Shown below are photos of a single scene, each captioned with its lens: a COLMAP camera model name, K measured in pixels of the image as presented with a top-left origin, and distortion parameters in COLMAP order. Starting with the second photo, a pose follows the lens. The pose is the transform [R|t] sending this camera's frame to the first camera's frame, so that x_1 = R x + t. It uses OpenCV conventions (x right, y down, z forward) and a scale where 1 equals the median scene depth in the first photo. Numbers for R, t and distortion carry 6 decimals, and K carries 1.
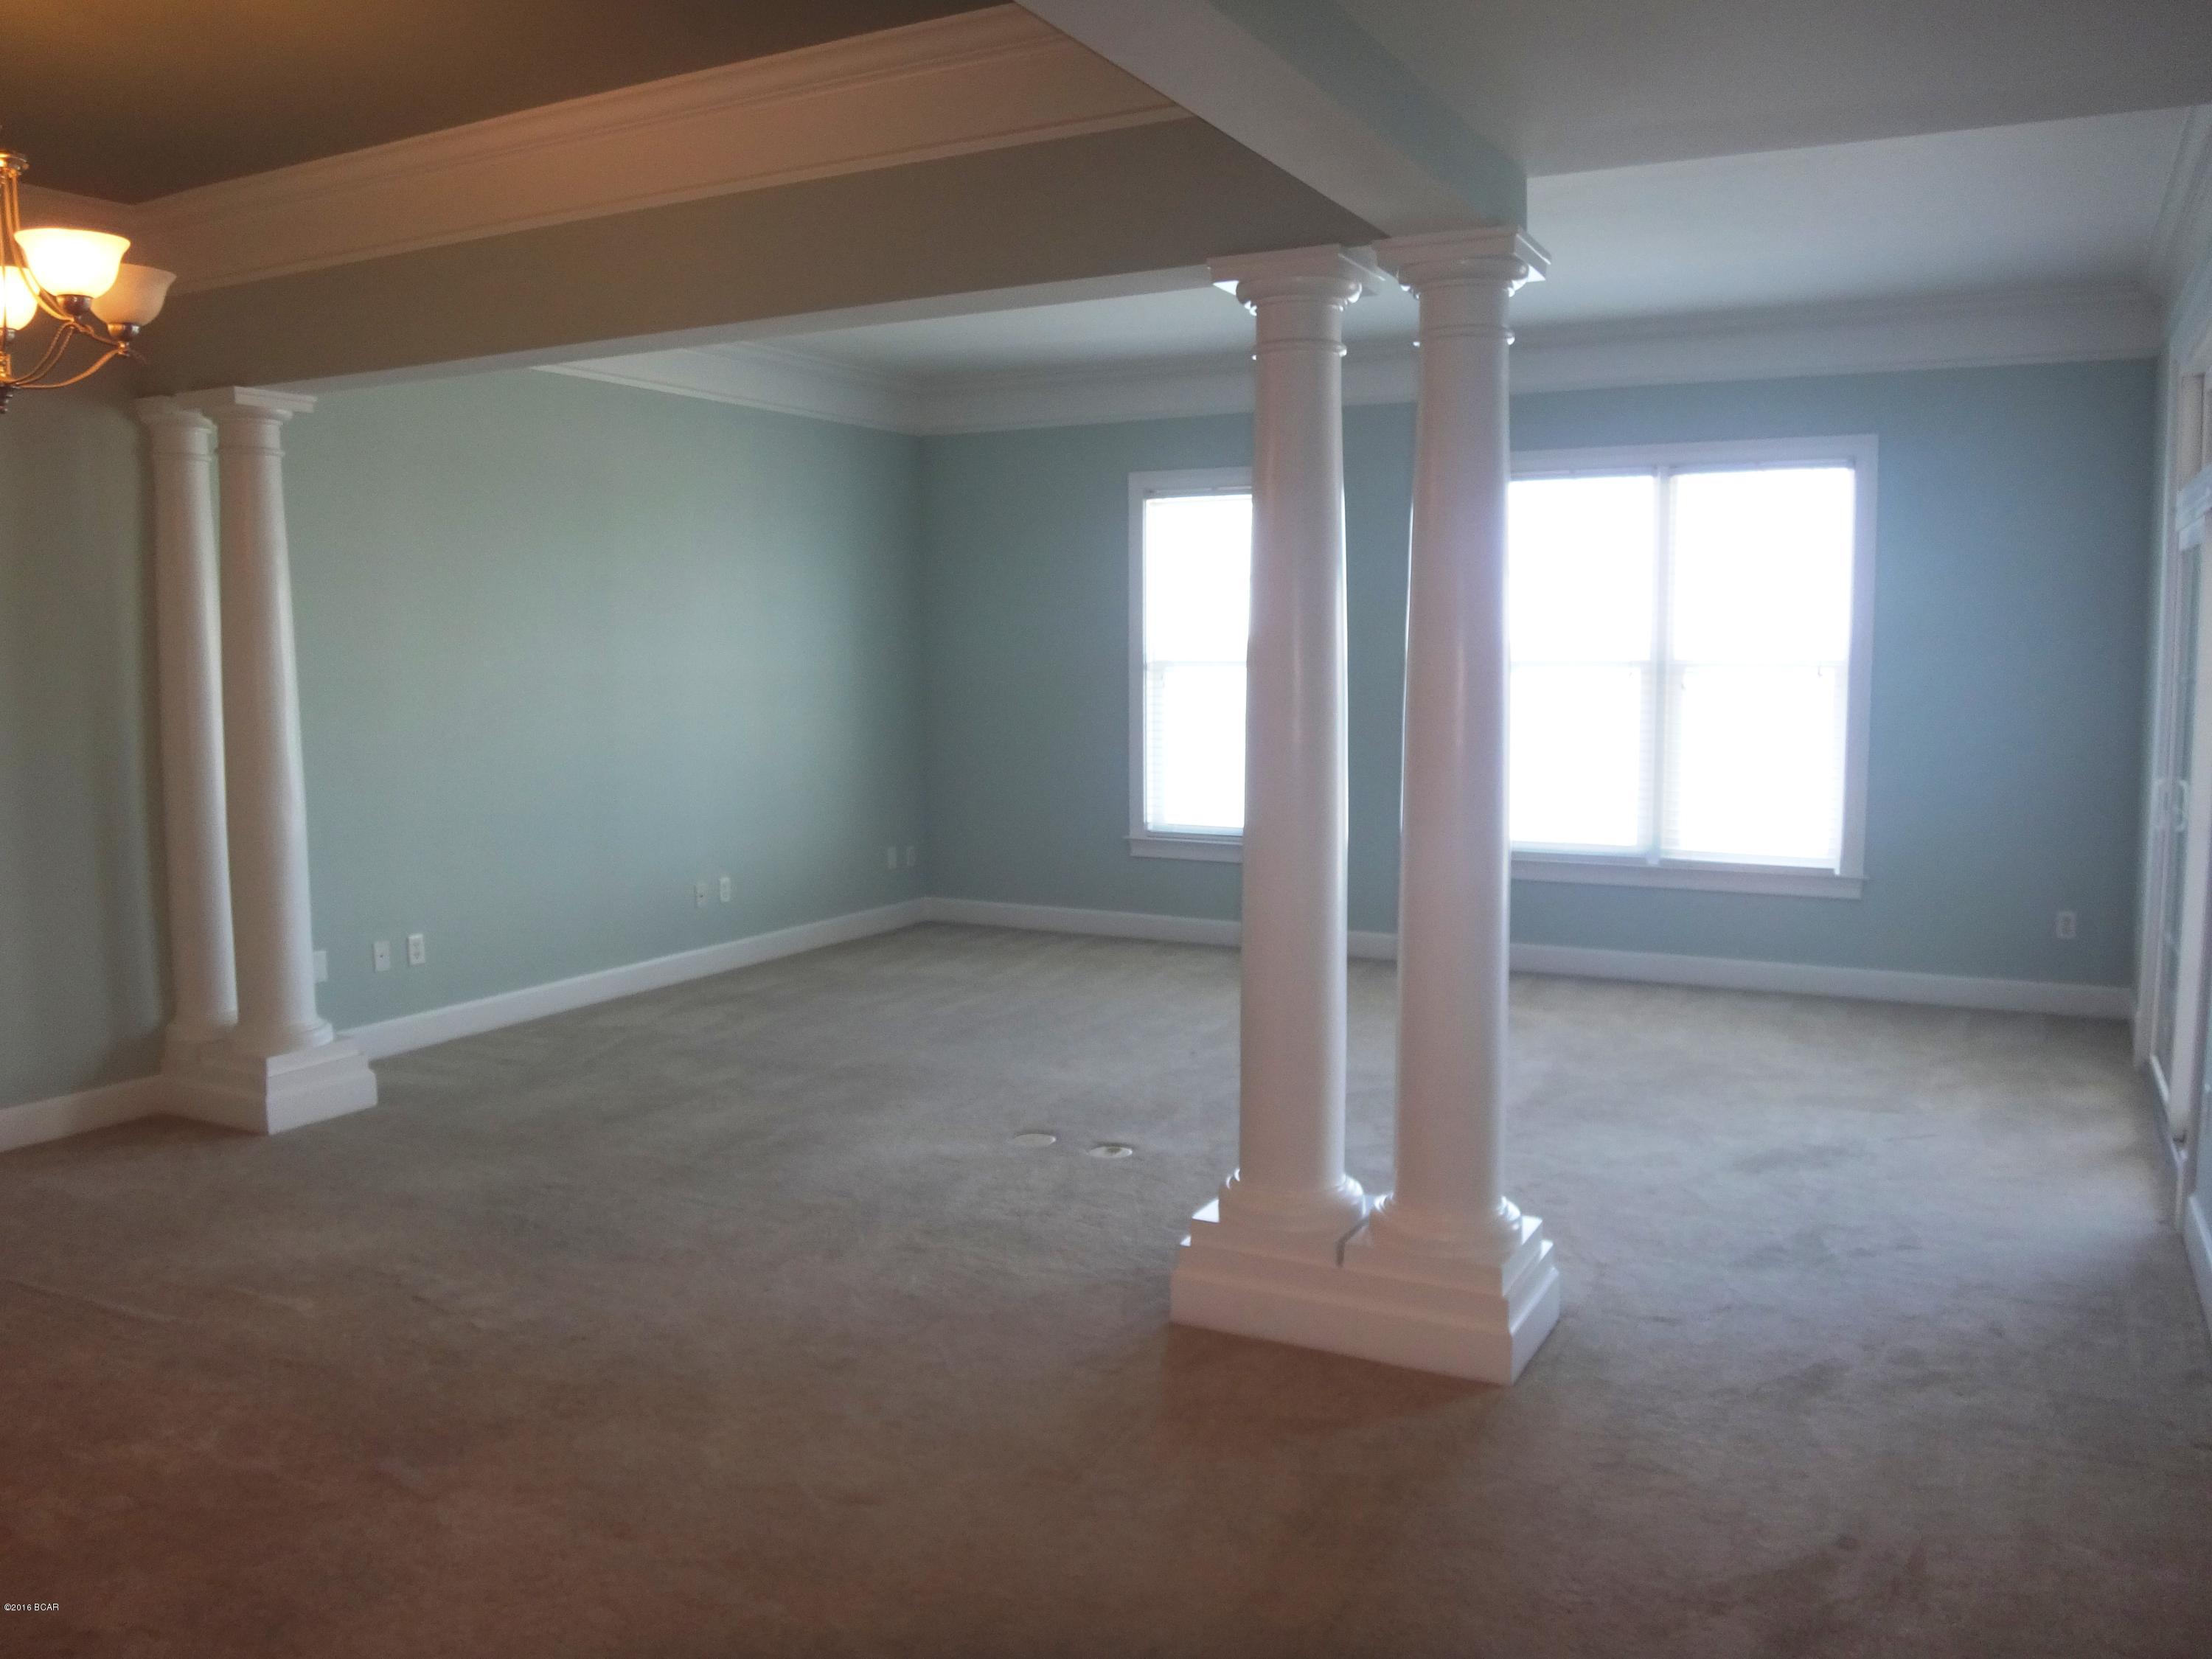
lens RADIAL K [[1727.2, 0, 1106.0], [0, 1727.2, 829.5], [0, 0, 1]] dist [-0.039342, -0.043253]
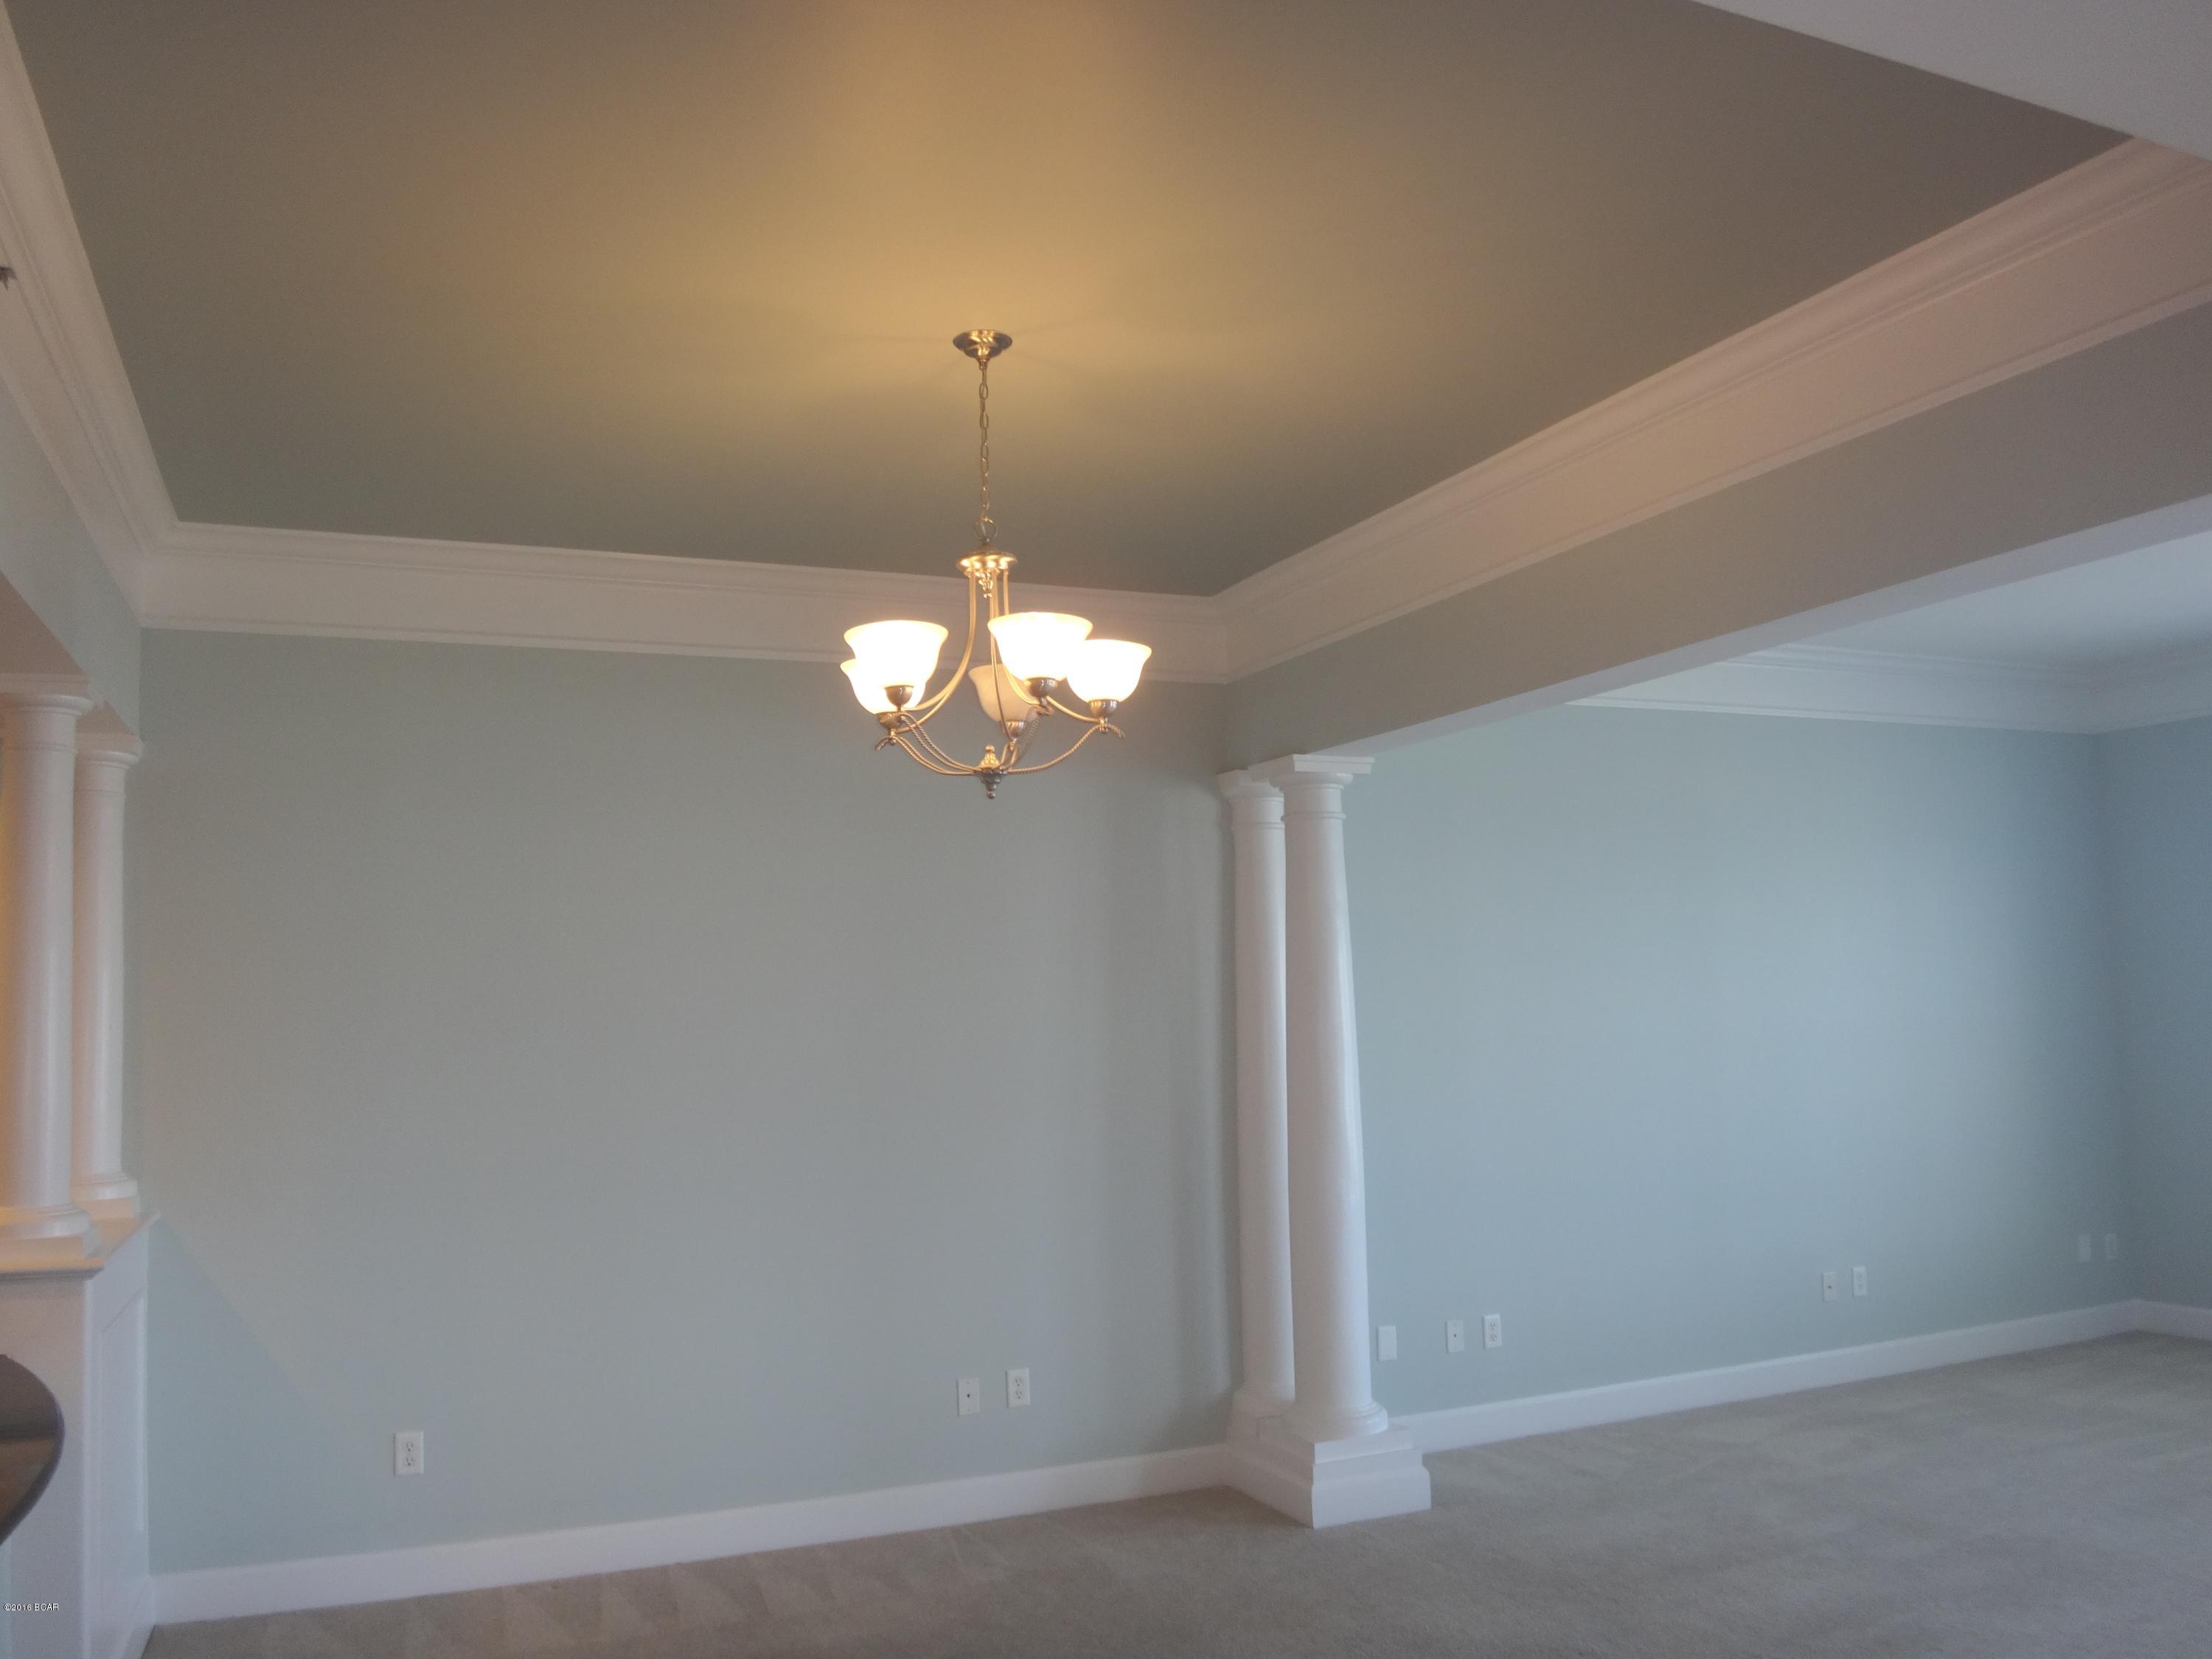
lens RADIAL K [[1727.2, 0, 1106.0], [0, 1727.2, 829.5], [0, 0, 1]] dist [-0.039342, -0.043253]
pose [[0.784227, -0.082918, -0.614909, 0.031004], [-0.040336, 0.982121, -0.183878, -0.020269], [0.619162, 0.169005, 0.766861, 0.132928]]
